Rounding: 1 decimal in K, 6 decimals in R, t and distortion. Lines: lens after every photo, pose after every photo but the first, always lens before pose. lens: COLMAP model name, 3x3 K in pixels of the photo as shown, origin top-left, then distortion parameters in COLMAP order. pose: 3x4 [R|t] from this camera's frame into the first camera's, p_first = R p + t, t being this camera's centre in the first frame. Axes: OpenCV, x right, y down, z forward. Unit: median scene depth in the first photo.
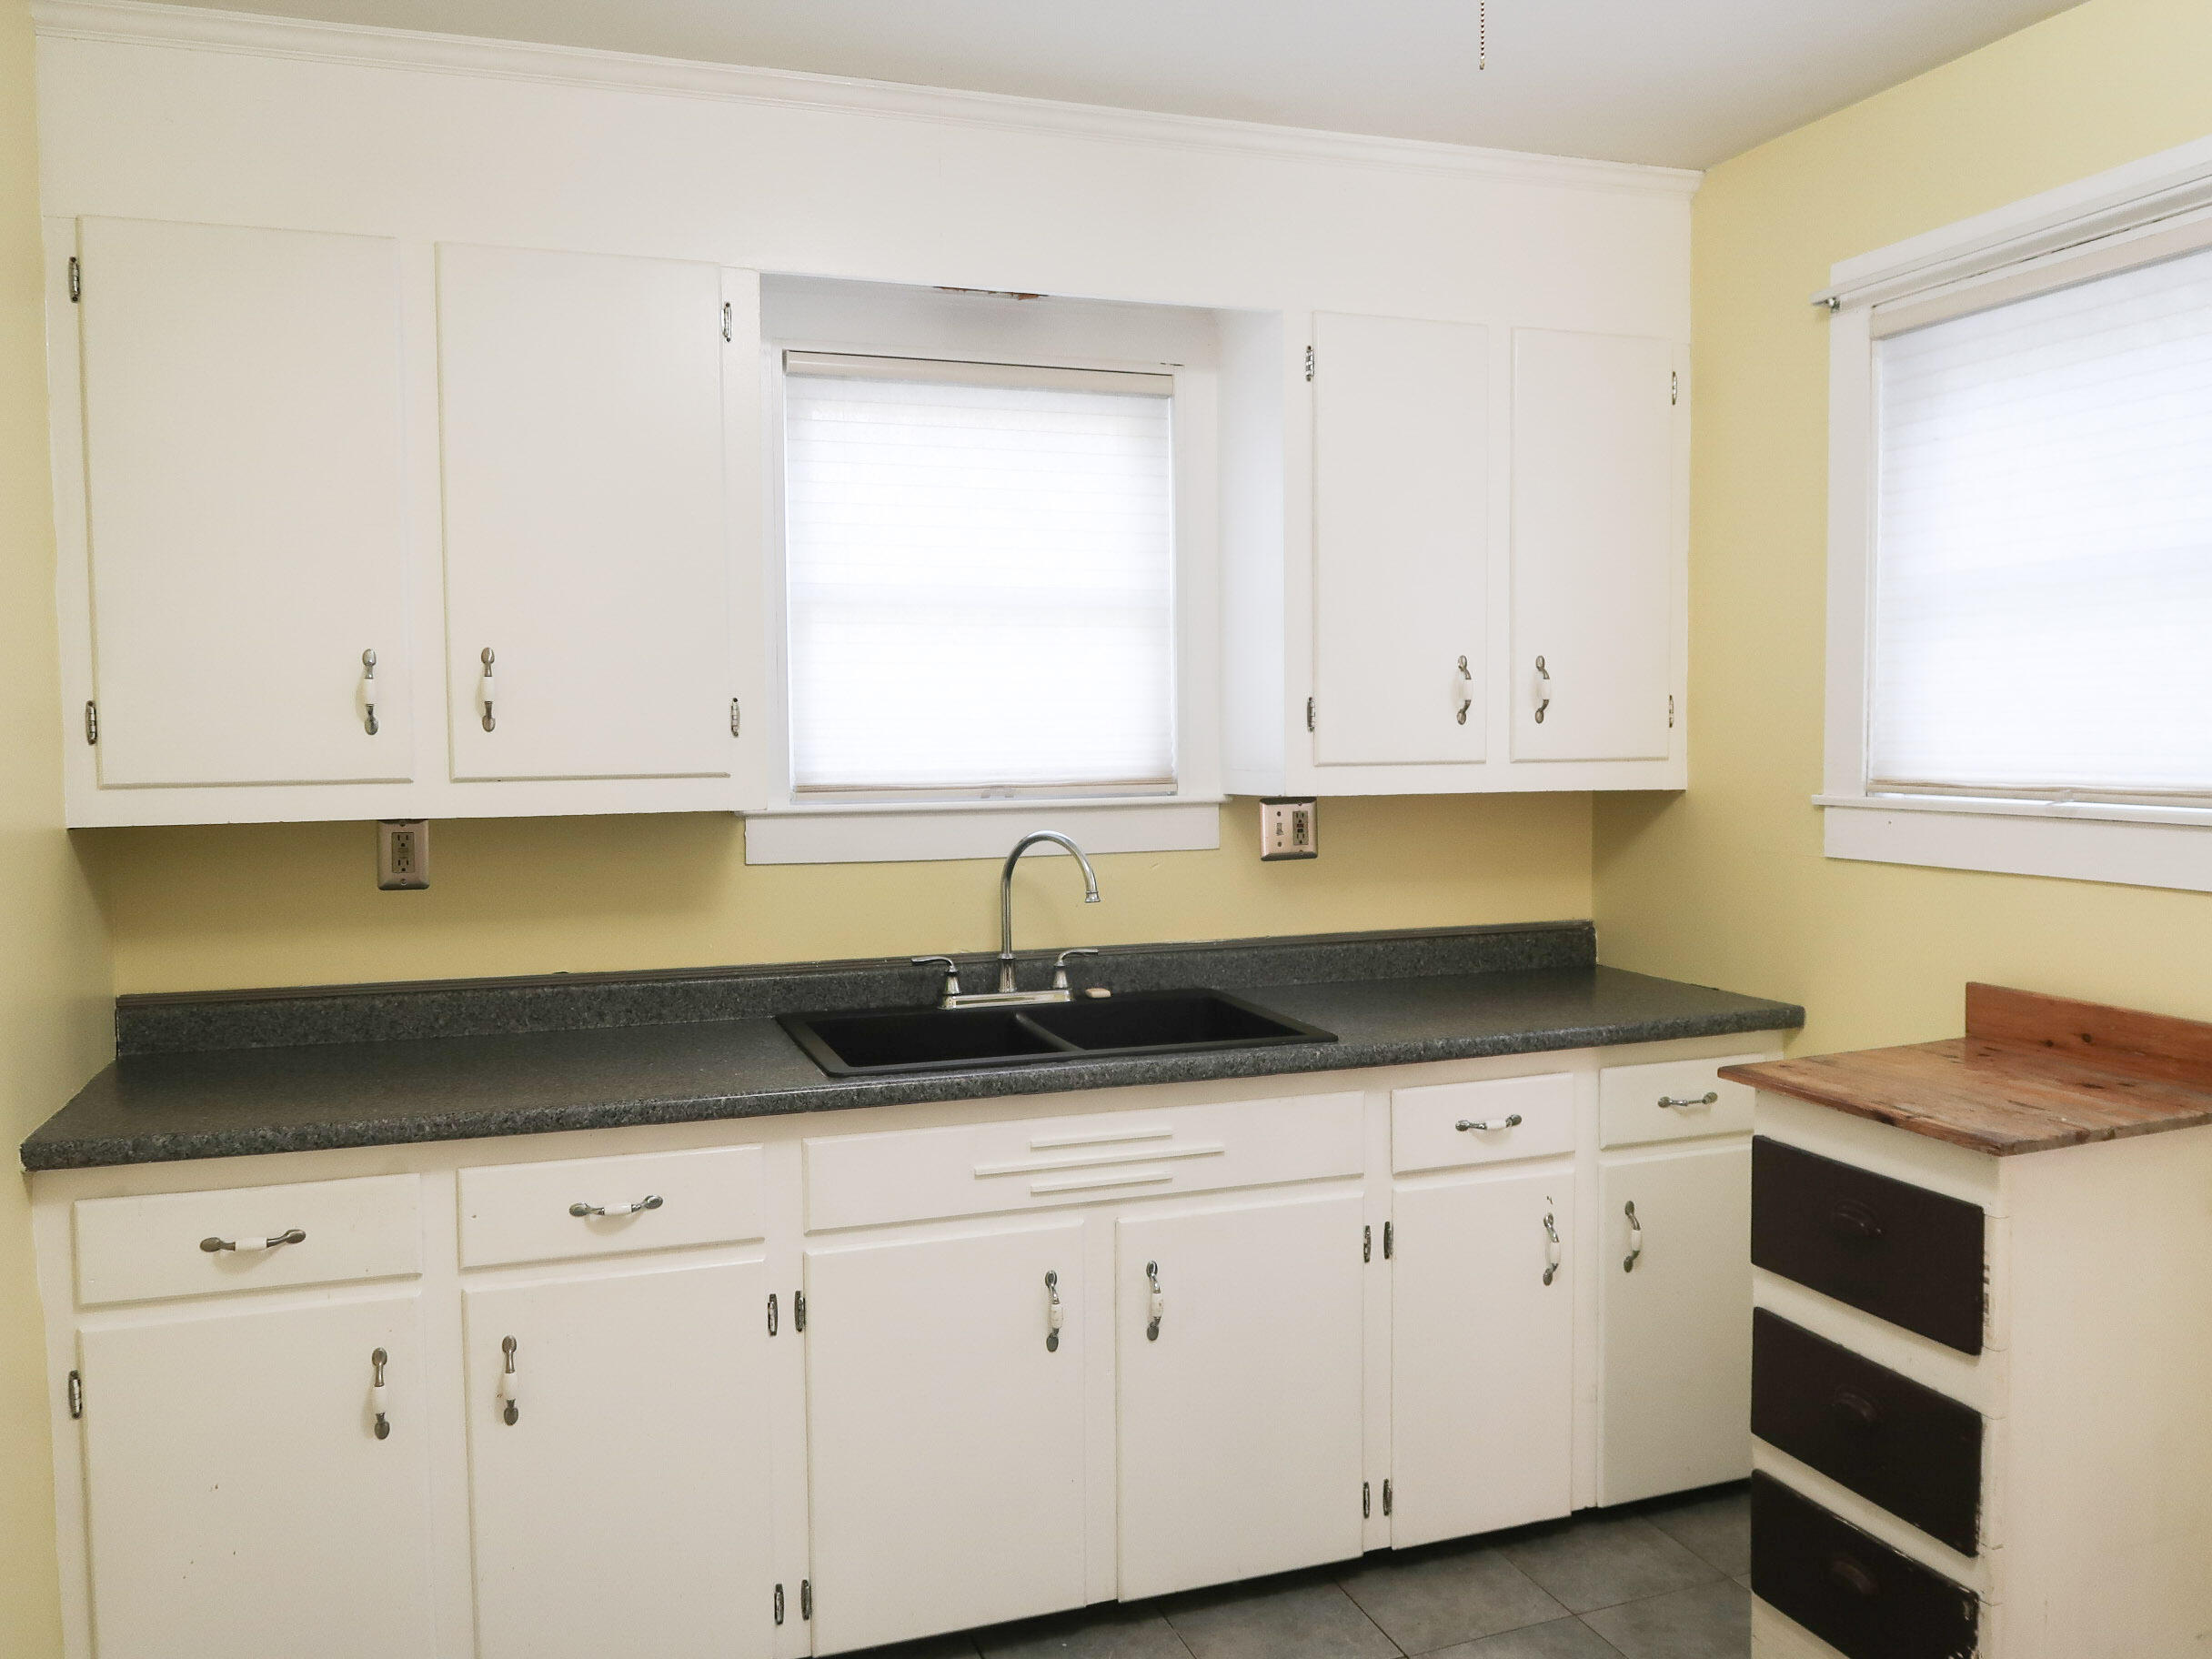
lens RADIAL K [[1724.7, 0, 1106.0], [0, 1724.7, 829.5], [0, 0, 1]] dist [-0.018912, 0.000816]
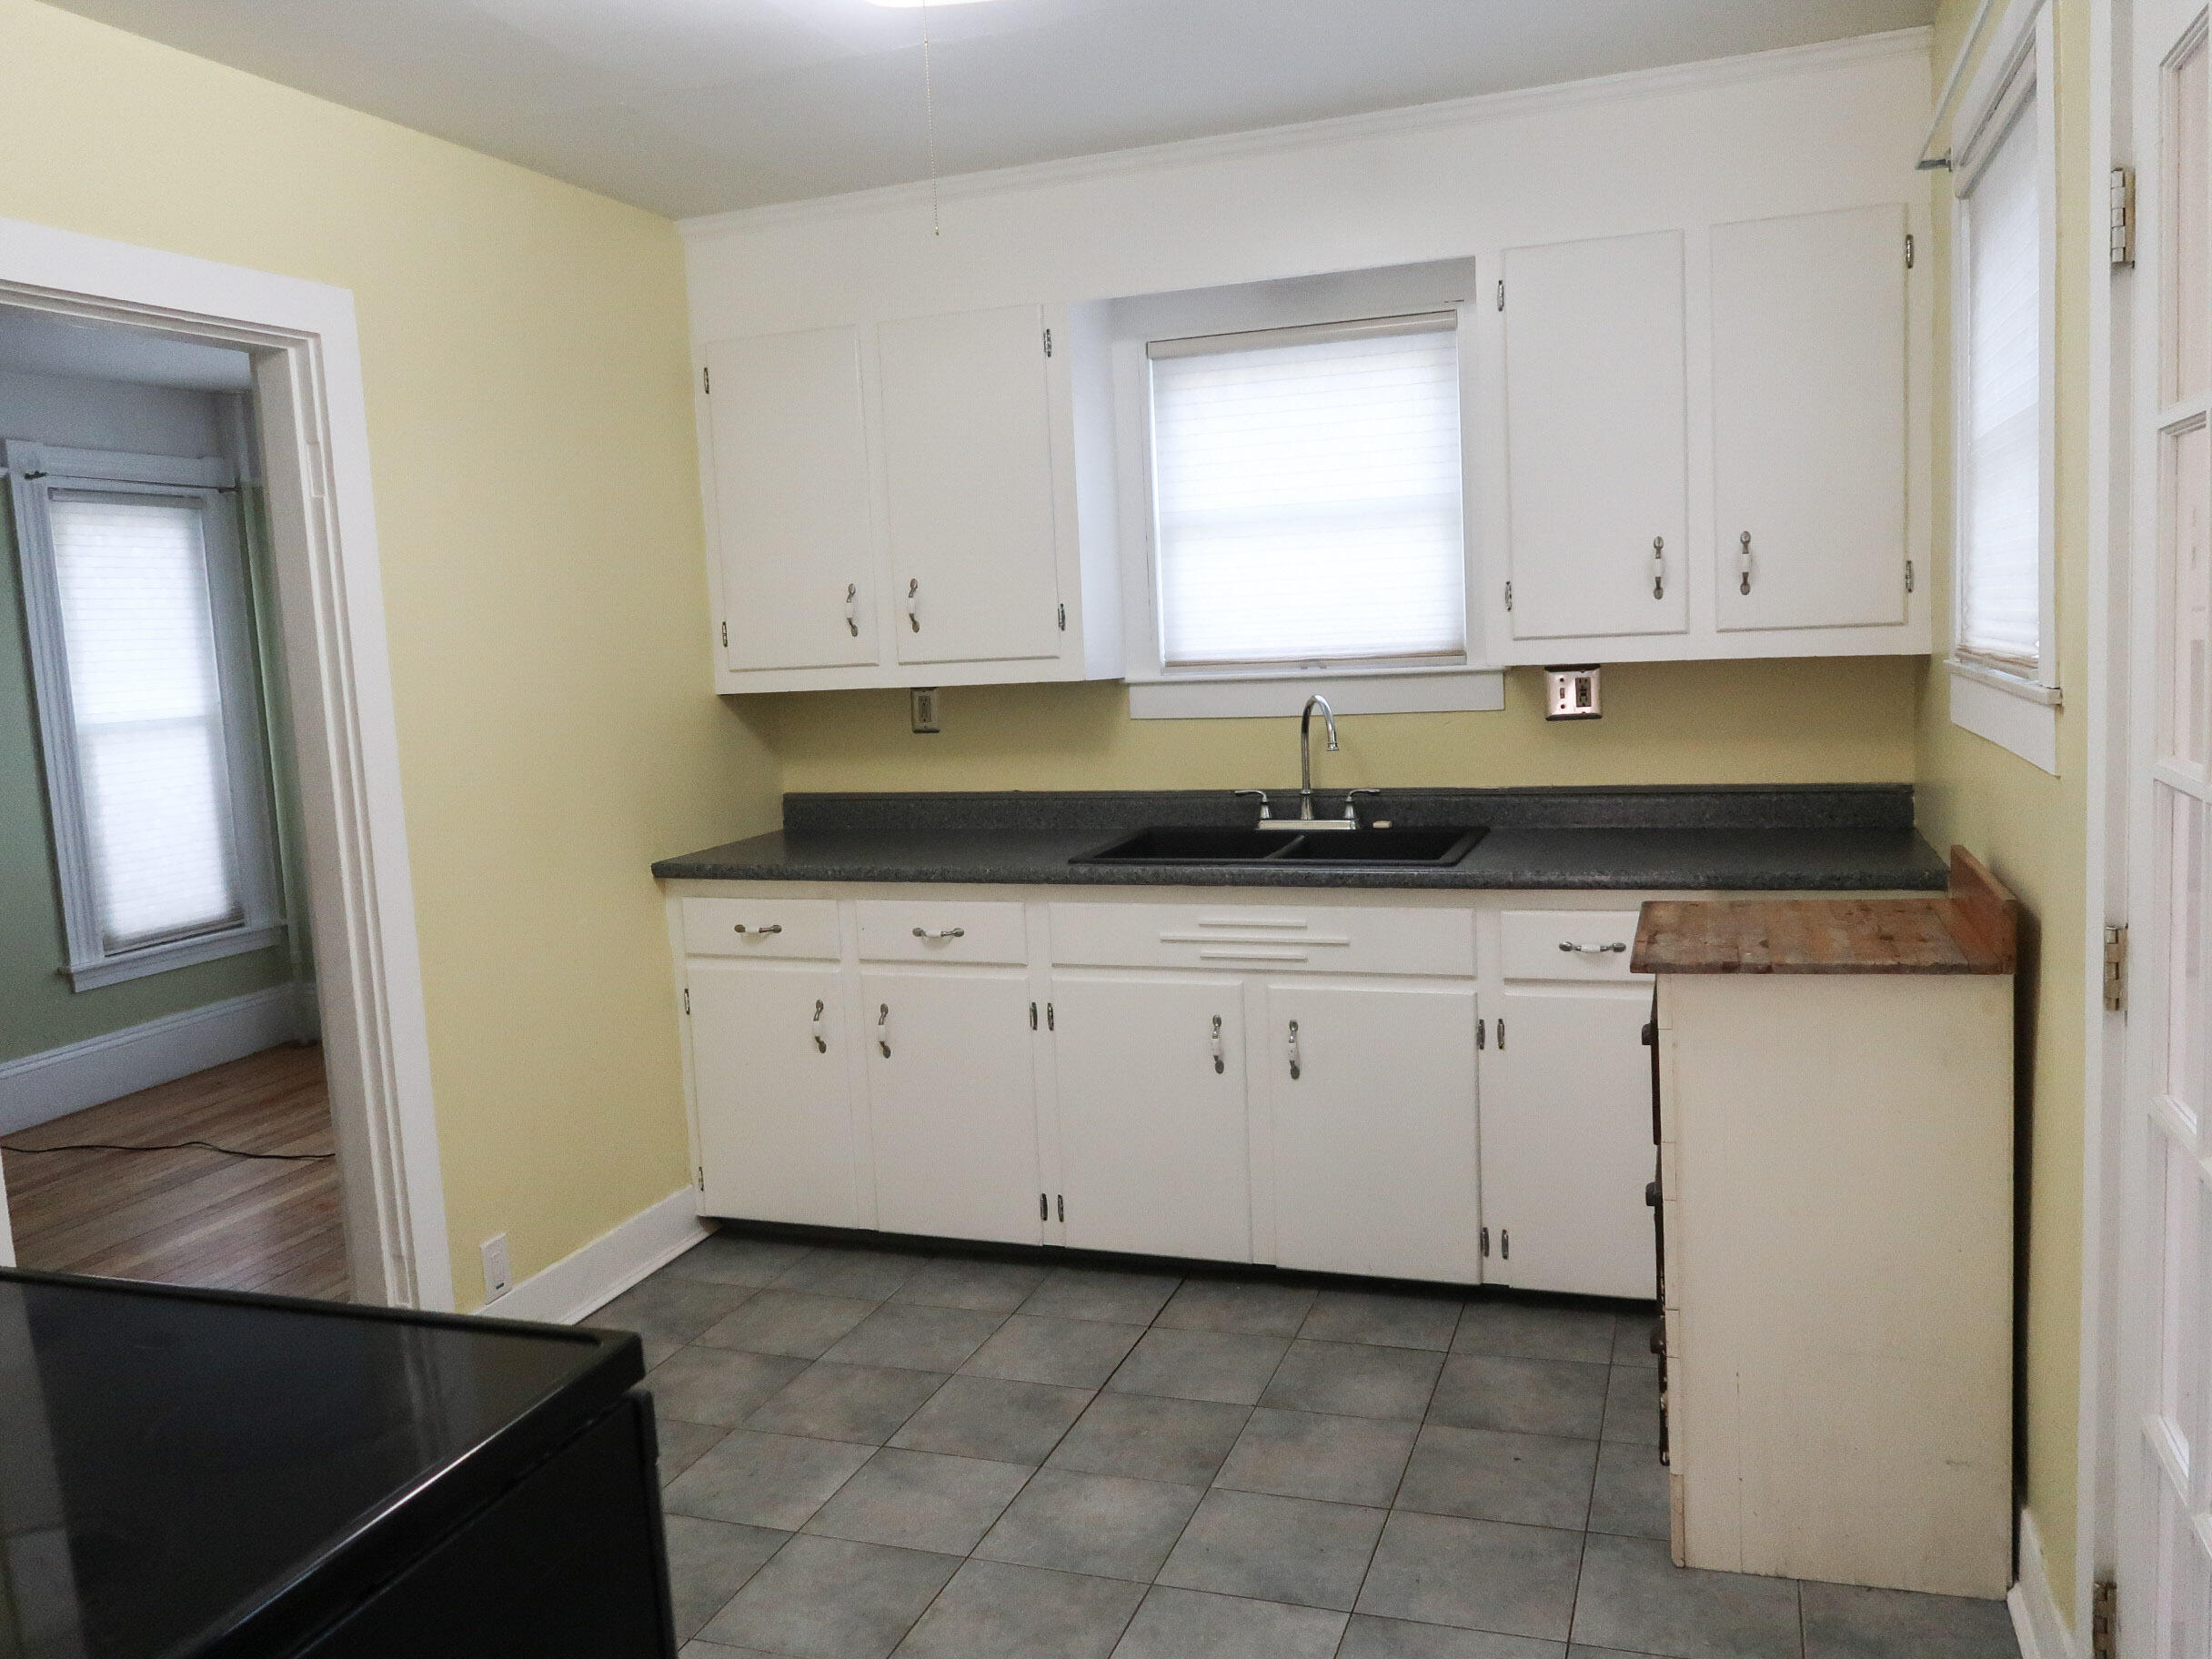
lens RADIAL K [[1724.7, 0, 1106.0], [0, 1724.7, 829.5], [0, 0, 1]] dist [-0.018912, 0.000816]
pose [[0.769218, 0.049633, -0.637056, 0.688165], [0.002417, 0.996746, 0.080576, -0.003272], [0.638982, -0.063520, 0.766594, -0.094779]]
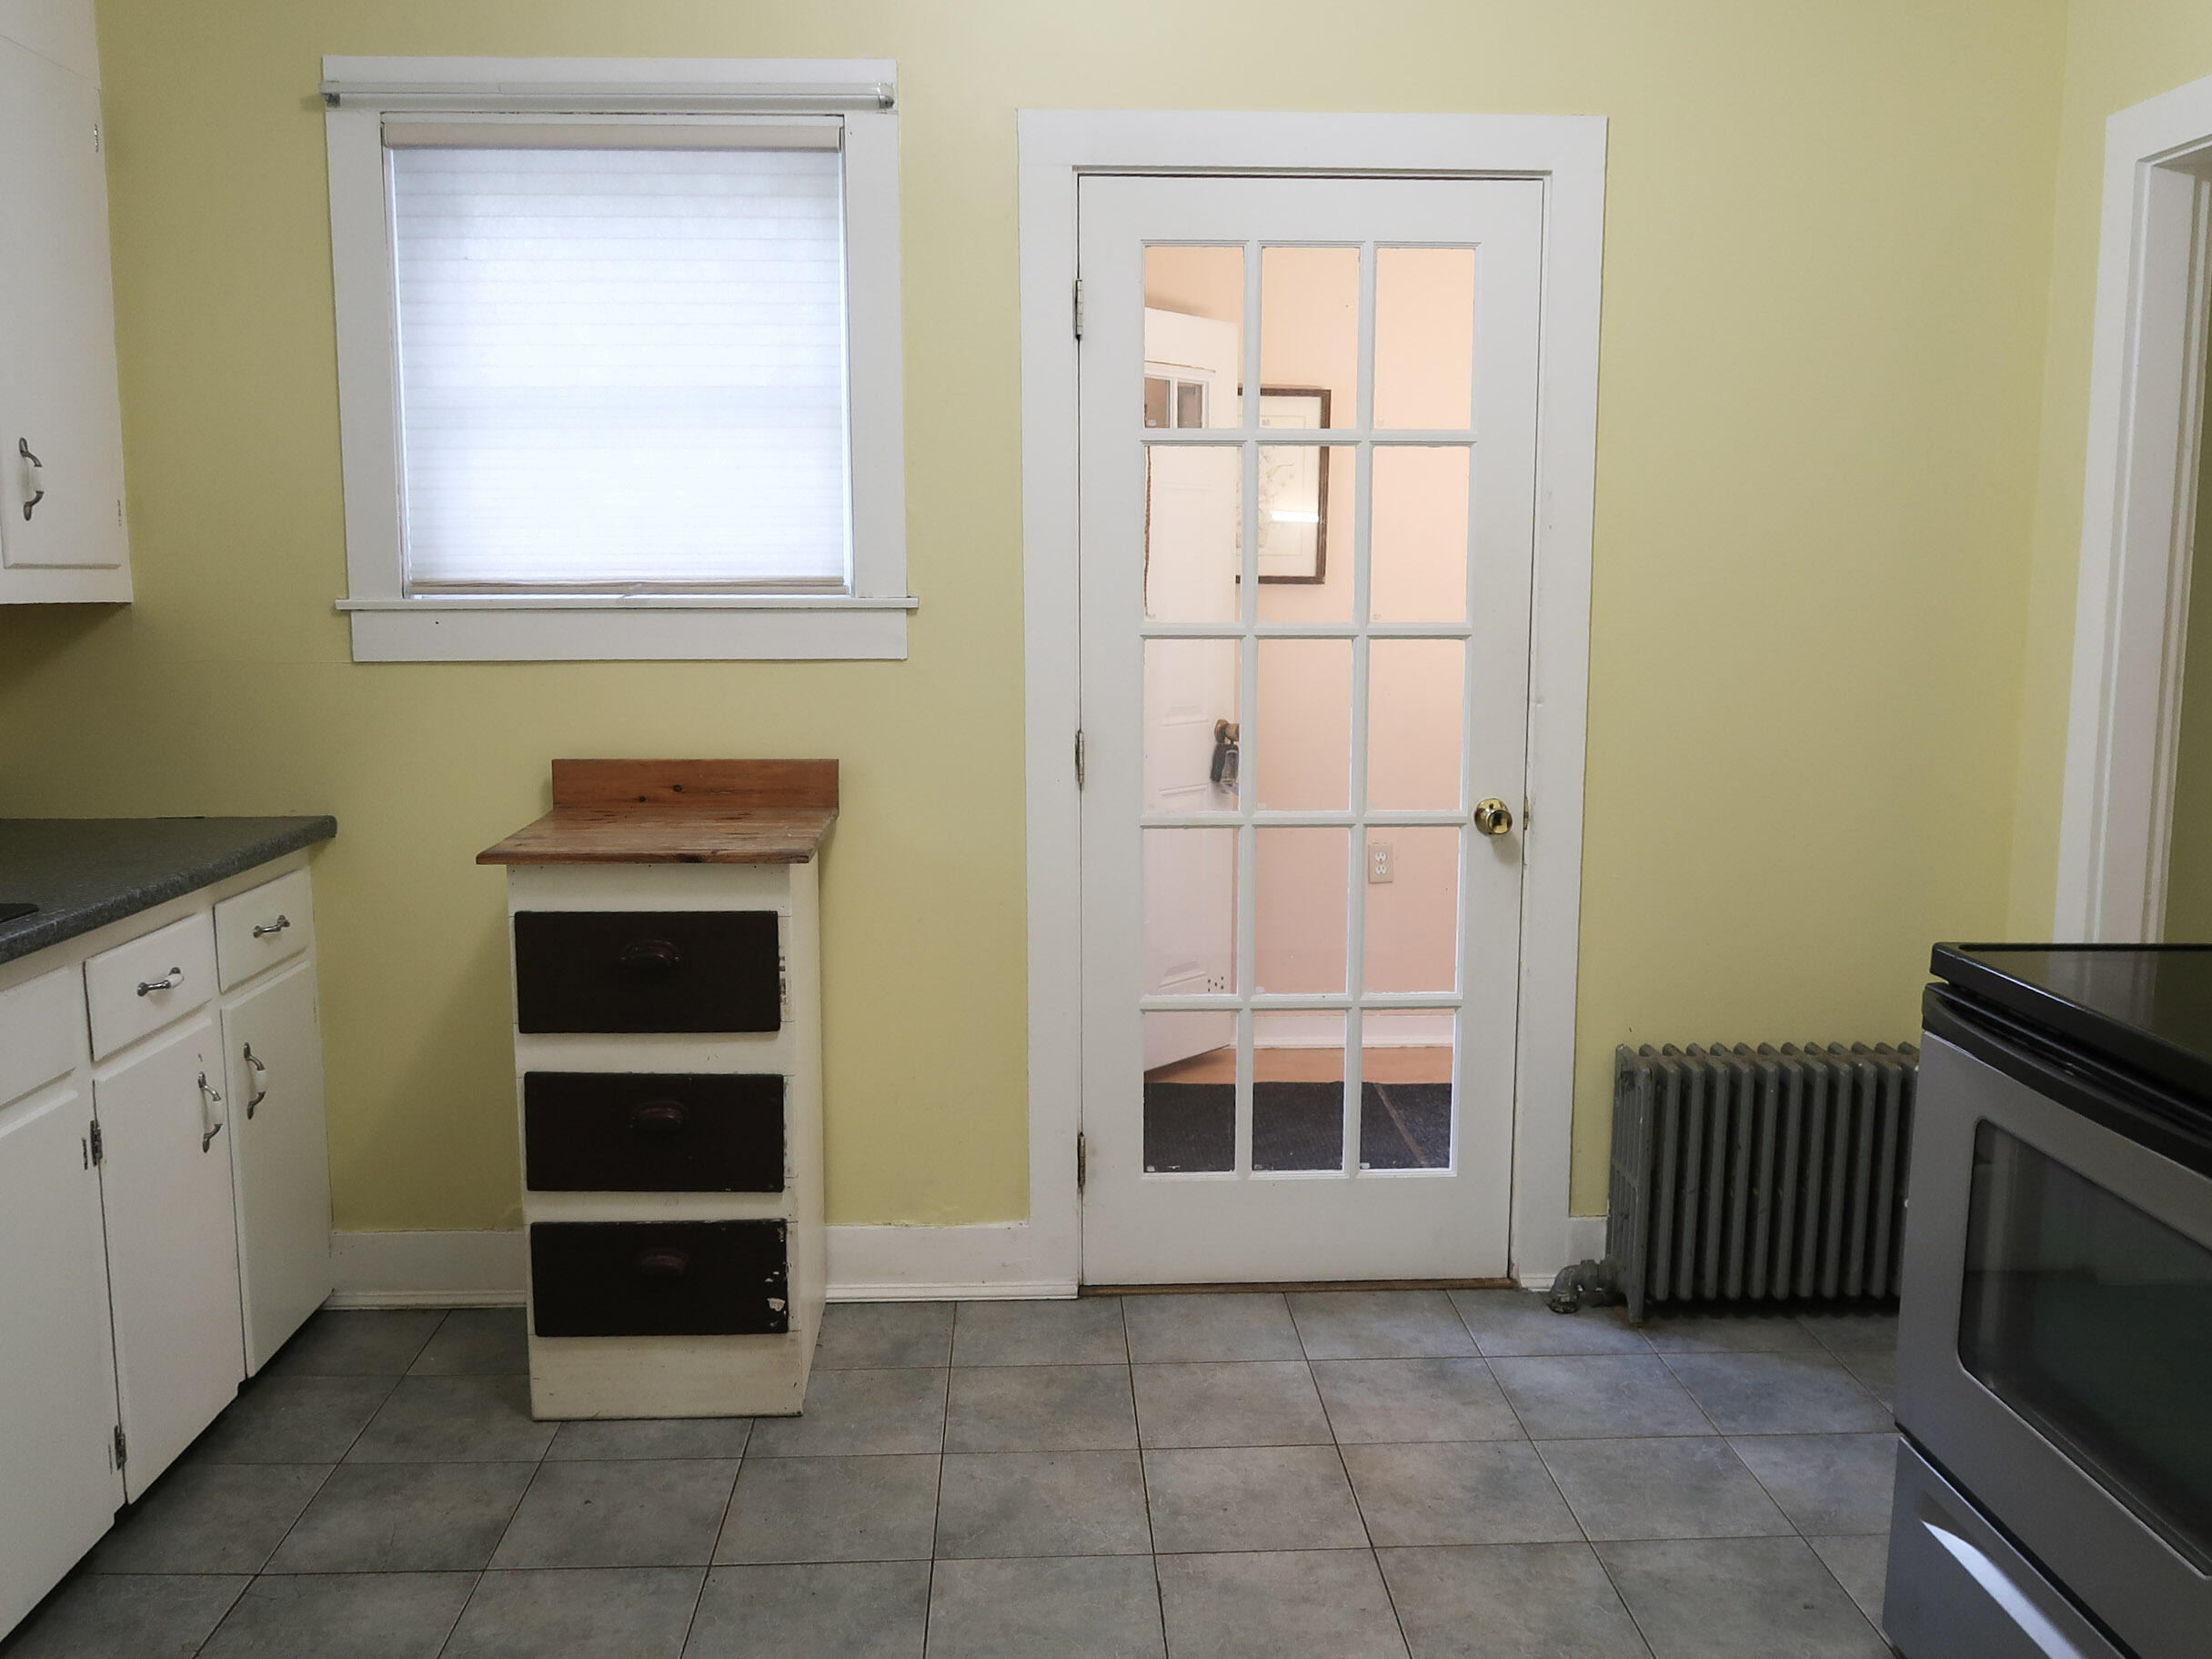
lens RADIAL K [[1877.4, 0, 1106.0], [0, 1877.4, 829.5], [0, 0, 1]] dist [-0.011804, -0.002334]
pose [[0.297913, -0.121076, 0.946883, -0.505575], [0.055474, 0.992443, 0.109448, 0.018122], [-0.952980, 0.019921, 0.302379, 0.256881]]
